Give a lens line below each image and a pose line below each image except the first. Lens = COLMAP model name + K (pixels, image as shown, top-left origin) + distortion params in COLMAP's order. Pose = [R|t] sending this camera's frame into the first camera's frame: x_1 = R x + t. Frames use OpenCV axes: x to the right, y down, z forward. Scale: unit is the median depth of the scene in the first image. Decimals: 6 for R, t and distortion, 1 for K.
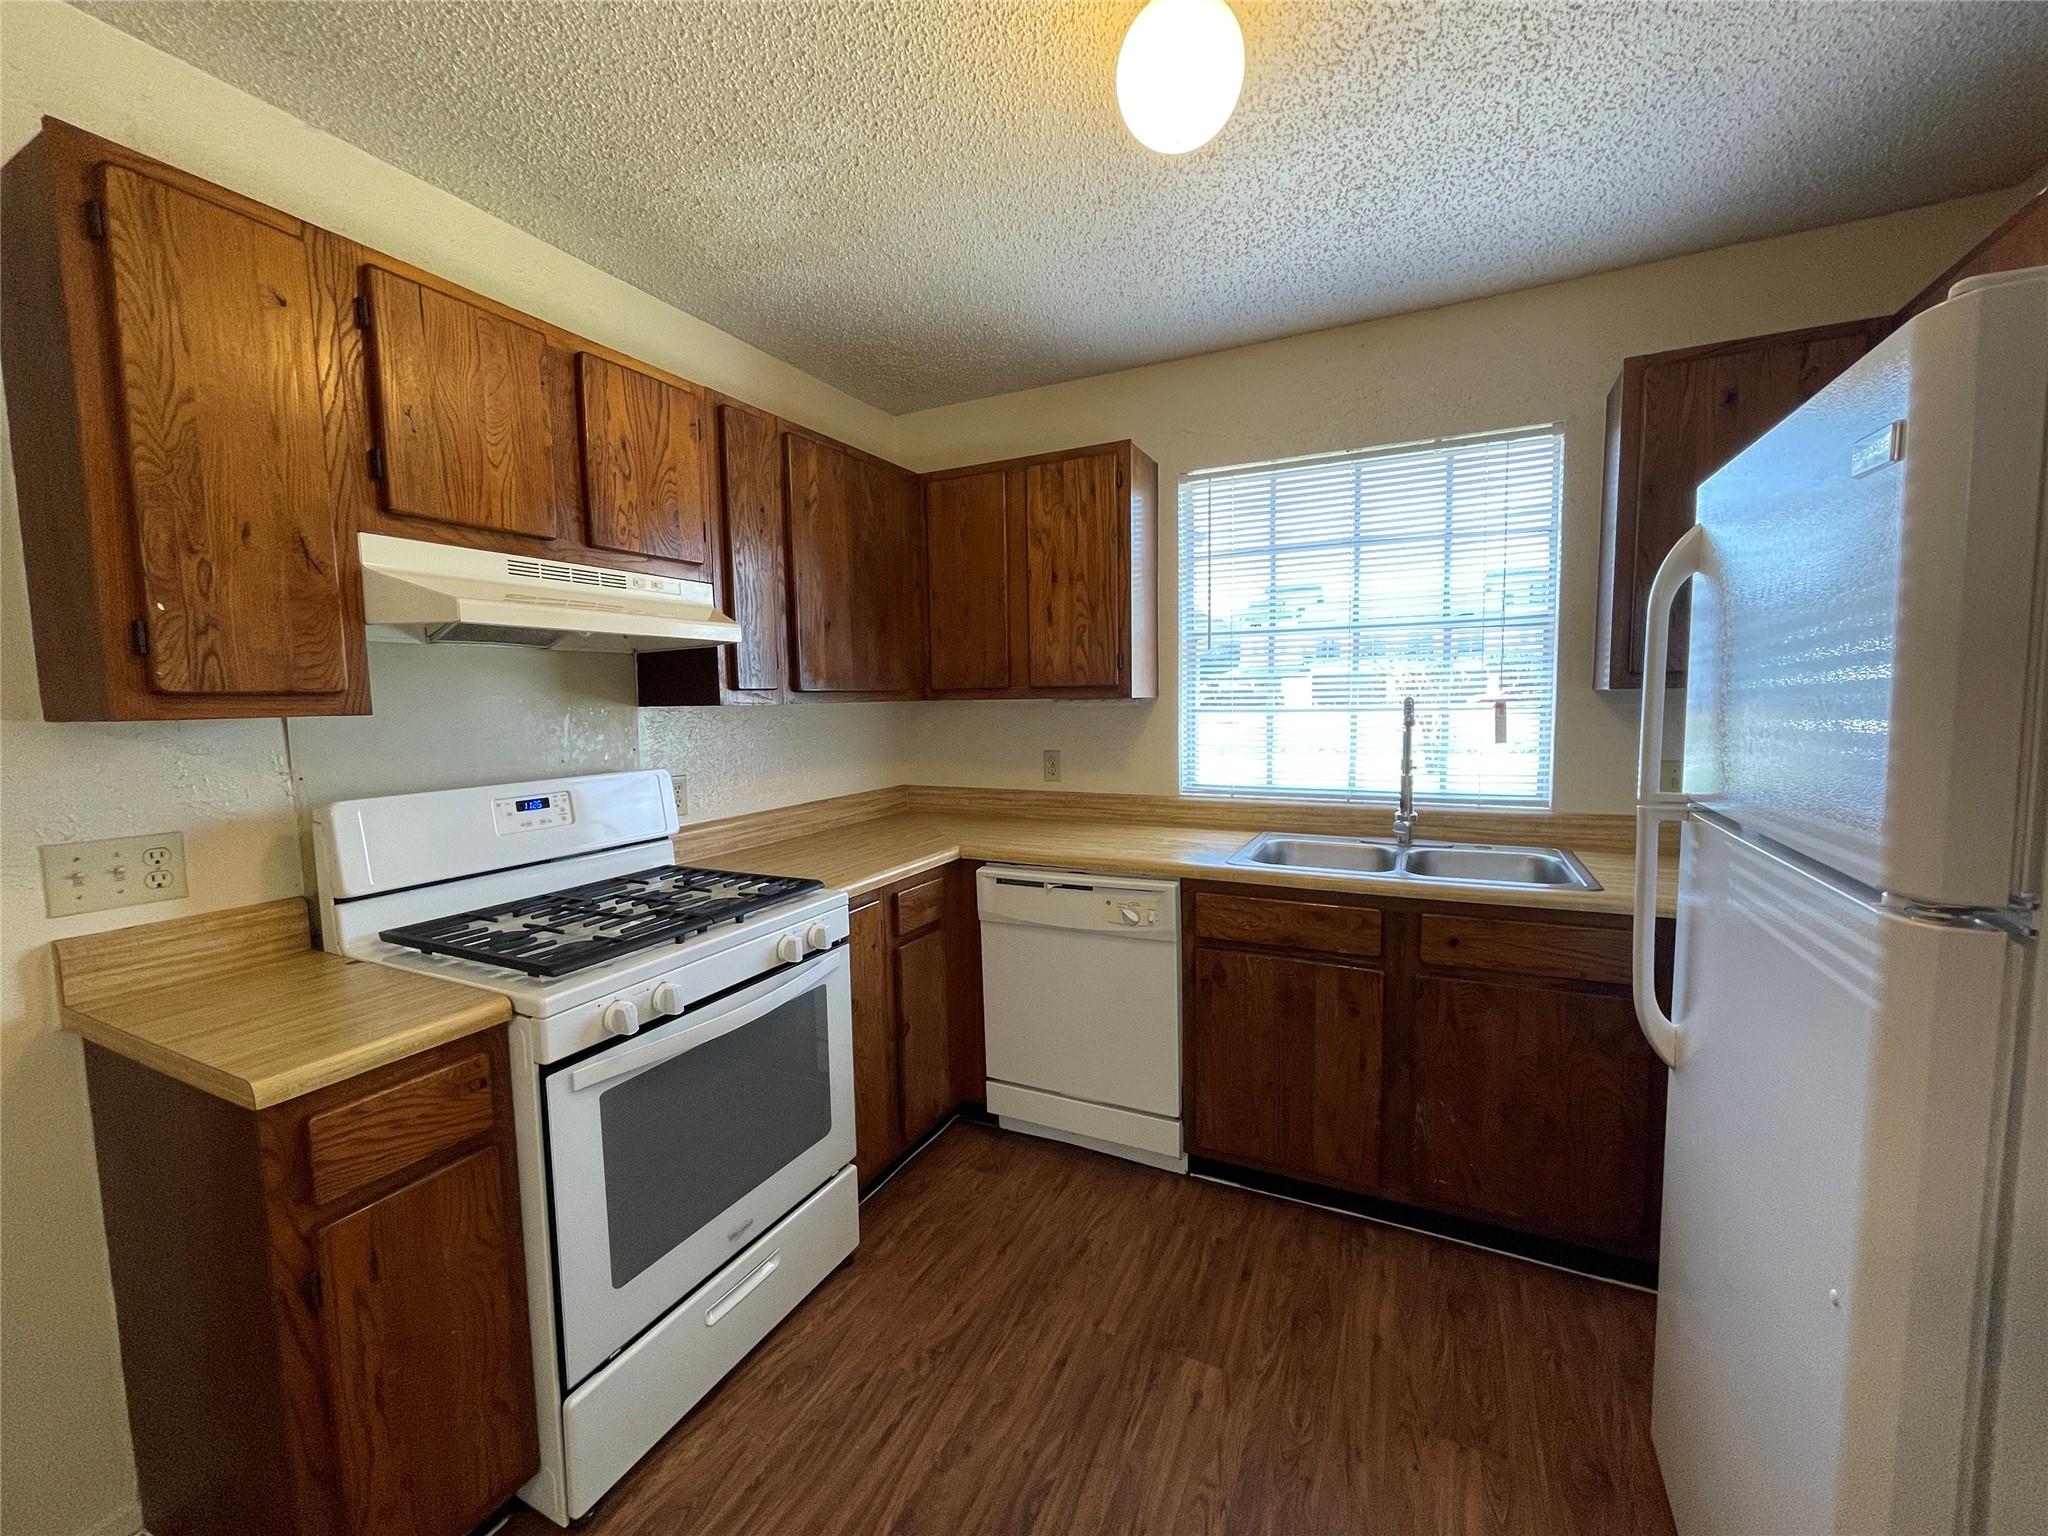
lens RADIAL K [[826.9, 0, 1020.6], [0, 826.9, 770.0], [0, 0, 1]] dist [0.002633, -0.001655]
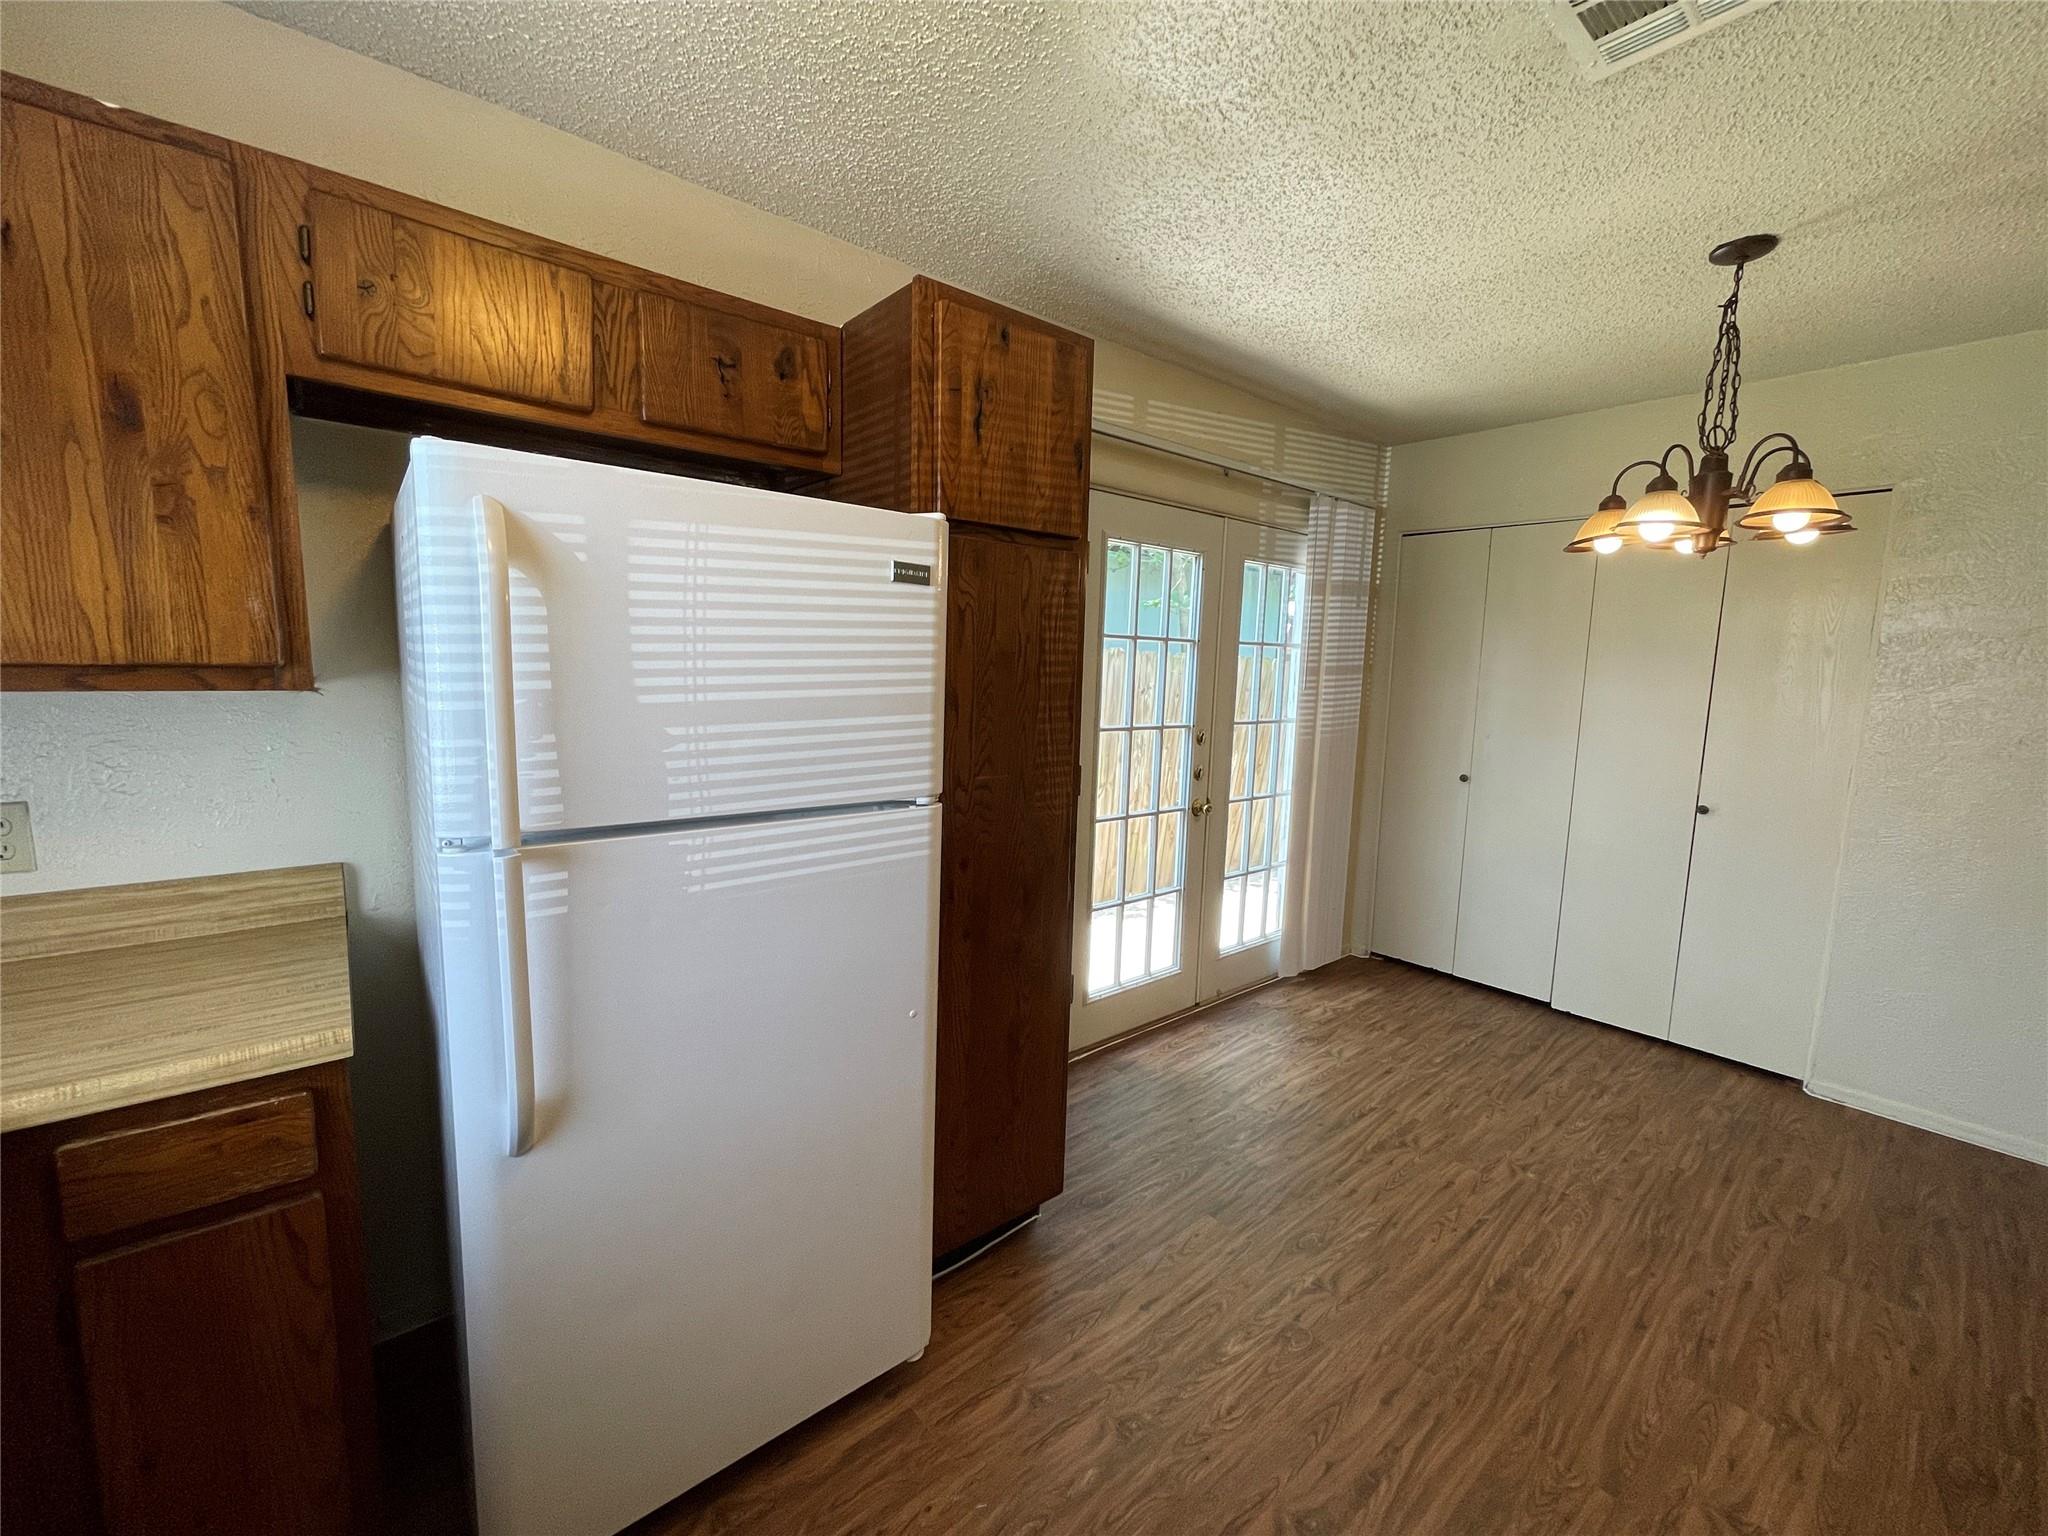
lens RADIAL K [[826.9, 0, 1018.4], [0, 826.9, 769.1], [0, 0, 1]] dist [0.002633, -0.001655]
pose [[-0.917750, -0.058184, 0.392874, 0.014847], [0.024830, 0.978870, 0.202971, -0.124097], [-0.396383, 0.196032, -0.896913, 1.032017]]
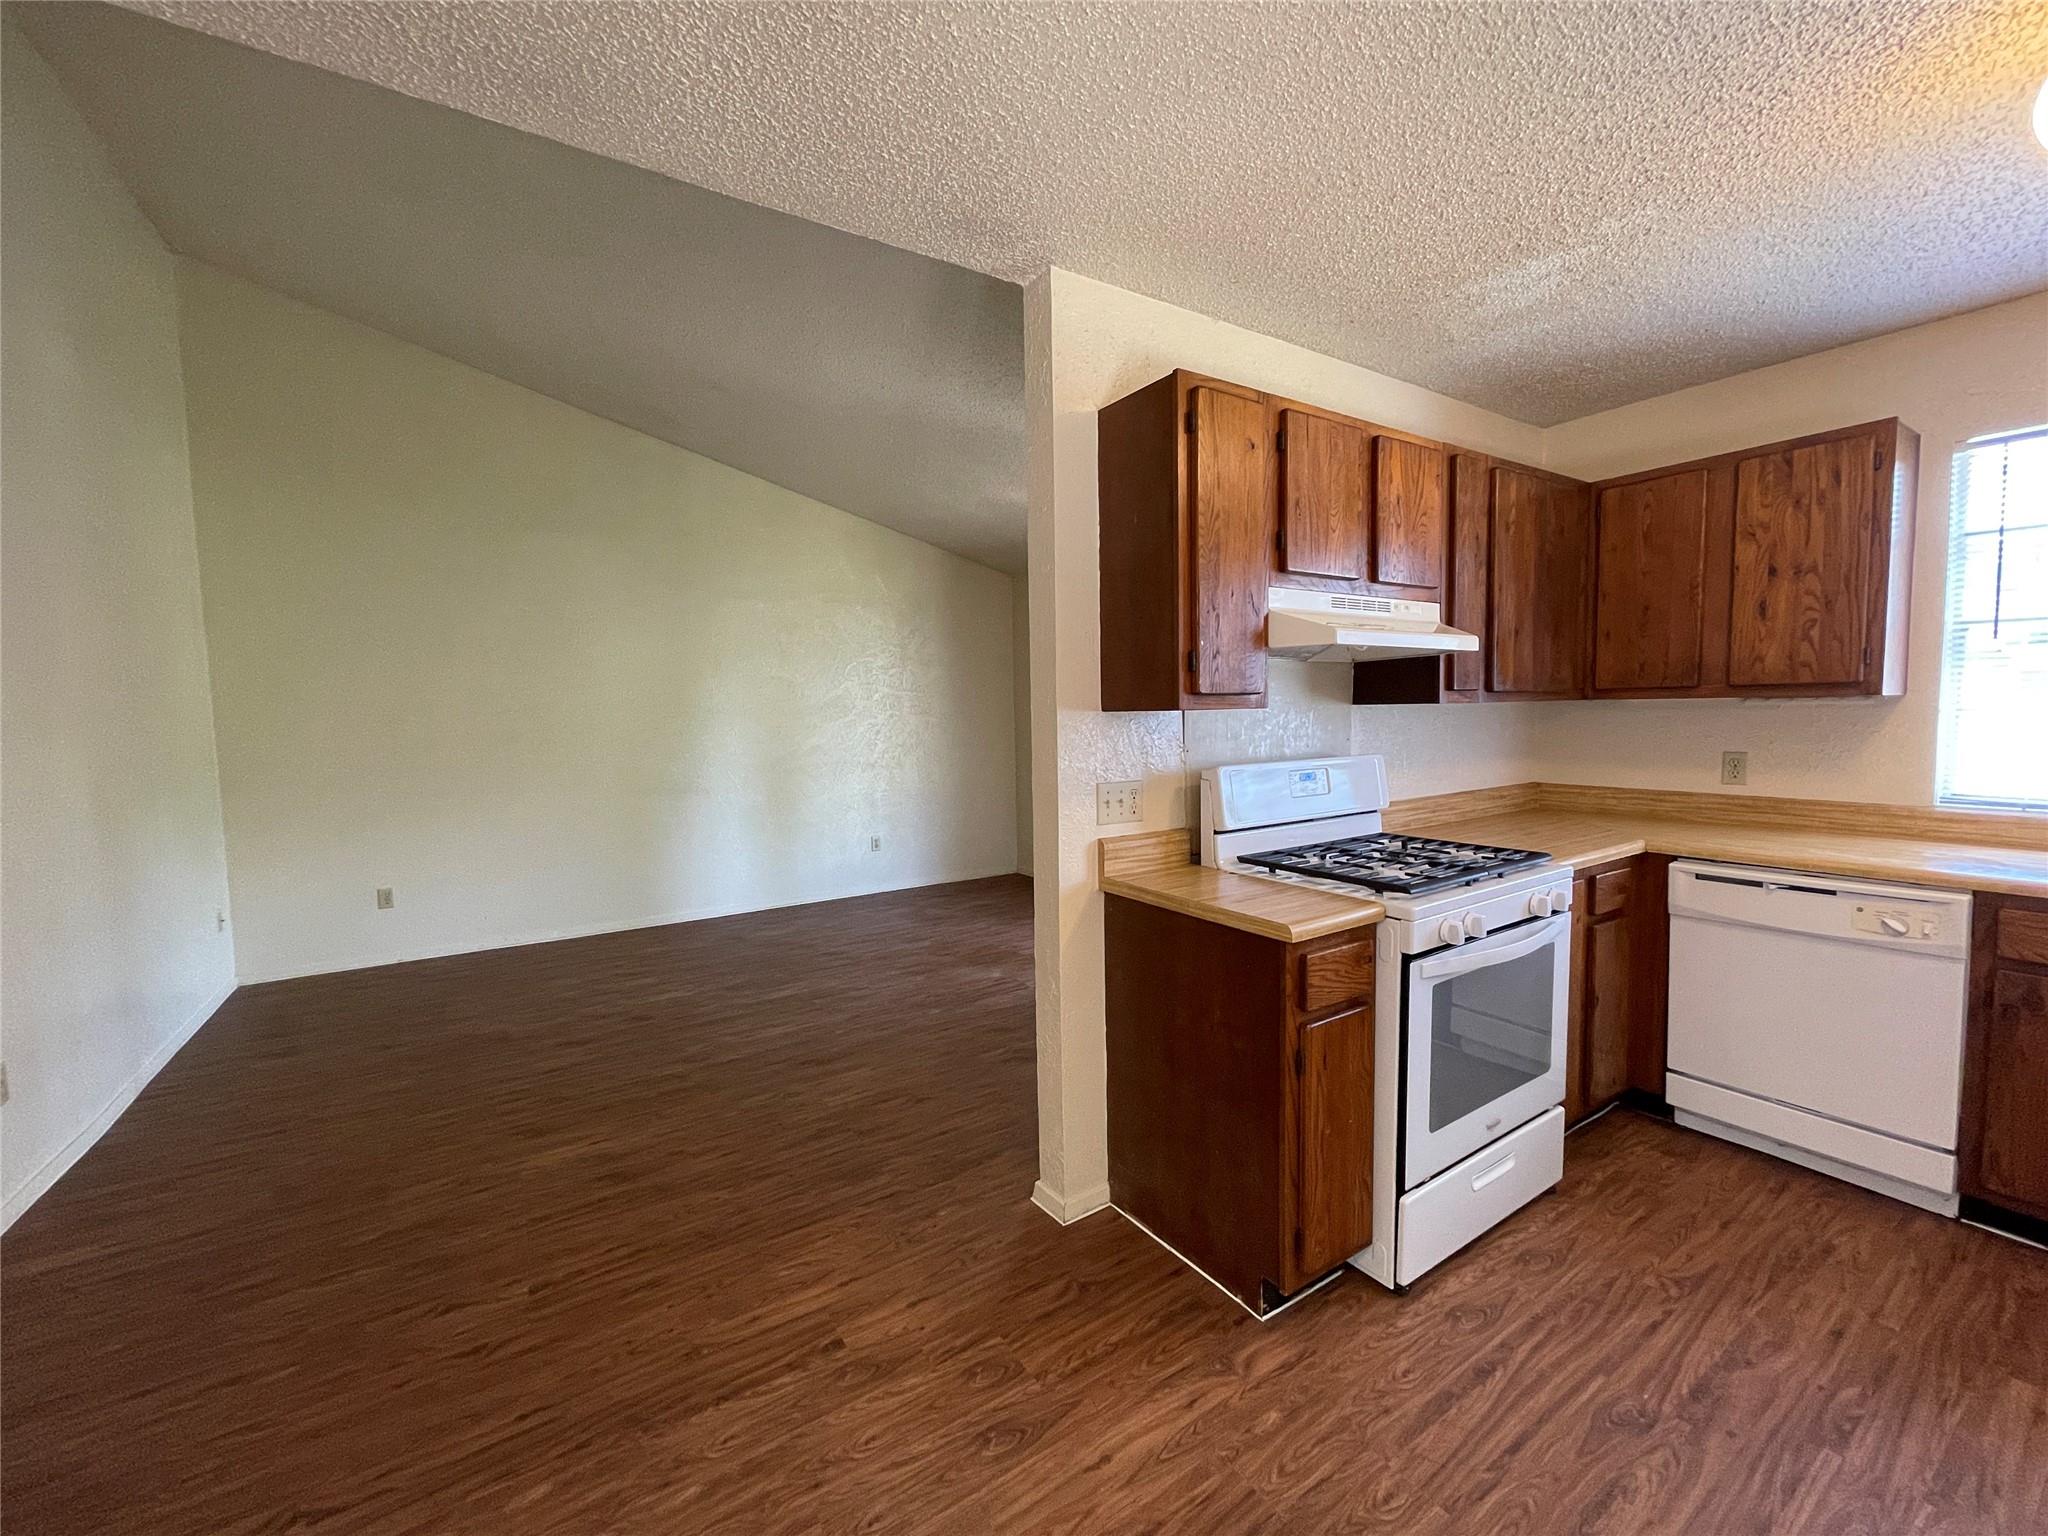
lens RADIAL K [[826.9, 0, 1016.9], [0, 826.9, 770.2], [0, 0, 1]] dist [0.002633, -0.001655]
pose [[0.860296, 0.038192, -0.508363, -0.297999], [-0.040756, 0.999151, 0.006093, 0.040191], [0.508164, 0.015477, 0.861121, -0.381235]]
